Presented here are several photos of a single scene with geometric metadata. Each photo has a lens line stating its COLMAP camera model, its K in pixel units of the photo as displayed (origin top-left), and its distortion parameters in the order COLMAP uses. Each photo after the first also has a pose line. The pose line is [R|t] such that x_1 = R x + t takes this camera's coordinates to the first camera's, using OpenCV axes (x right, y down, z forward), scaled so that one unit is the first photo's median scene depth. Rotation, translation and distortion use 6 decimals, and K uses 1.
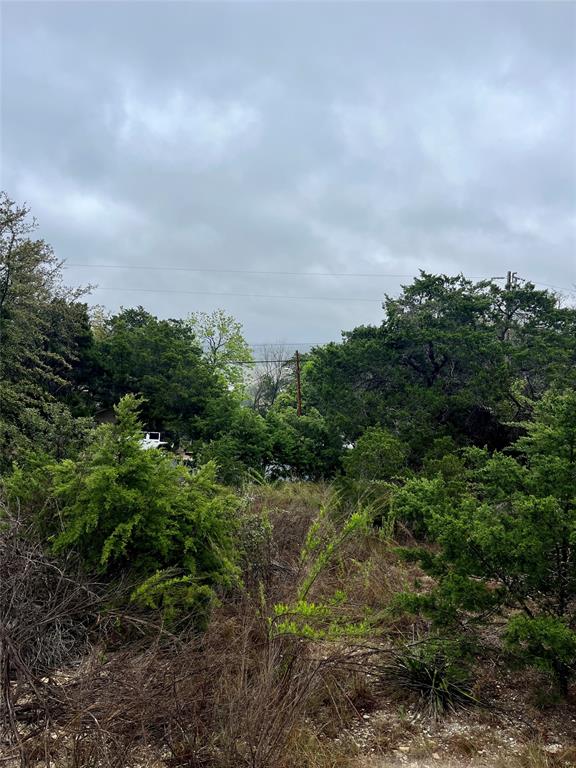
lens RADIAL K [[583.1, 0, 287.2], [0, 583.1, 379.5], [0, 0, 1]] dist [0.055318, -0.075906]
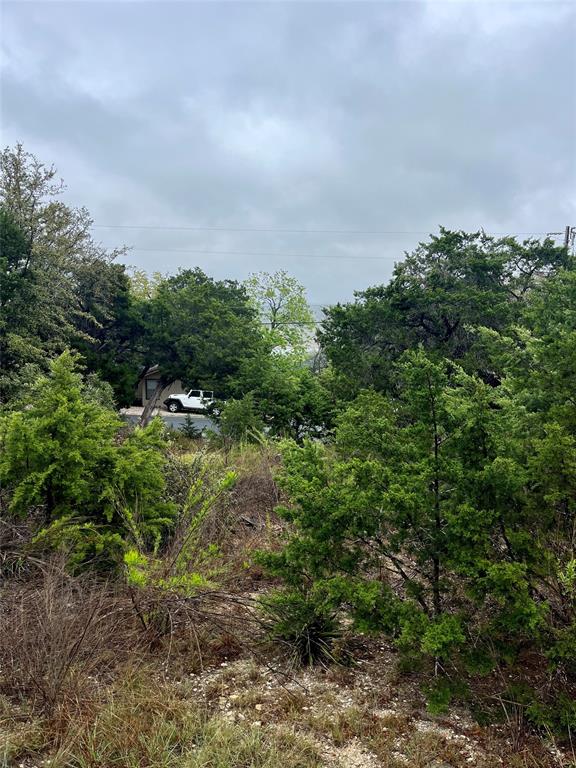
lens RADIAL K [[583.1, 0, 289.8], [0, 583.1, 384.0], [0, 0, 1]] dist [0.055318, -0.075906]
pose [[0.990773, 0.022457, -0.133656, 0.109600], [-0.012693, 0.997217, 0.073468, 0.001126], [0.134934, -0.071094, 0.988301, 0.008457]]
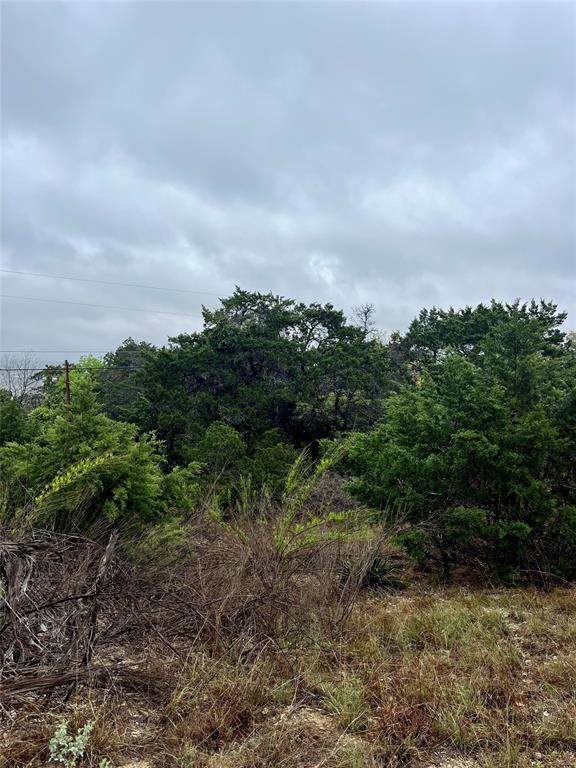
lens RADIAL K [[583.1, 0, 289.6], [0, 583.1, 385.3], [0, 0, 1]] dist [0.055318, -0.075906]
pose [[0.891847, 0.006624, 0.452289, -0.174090], [0.003402, 0.999766, -0.021351, 0.026860], [-0.452325, 0.020581, 0.891616, -0.047173]]
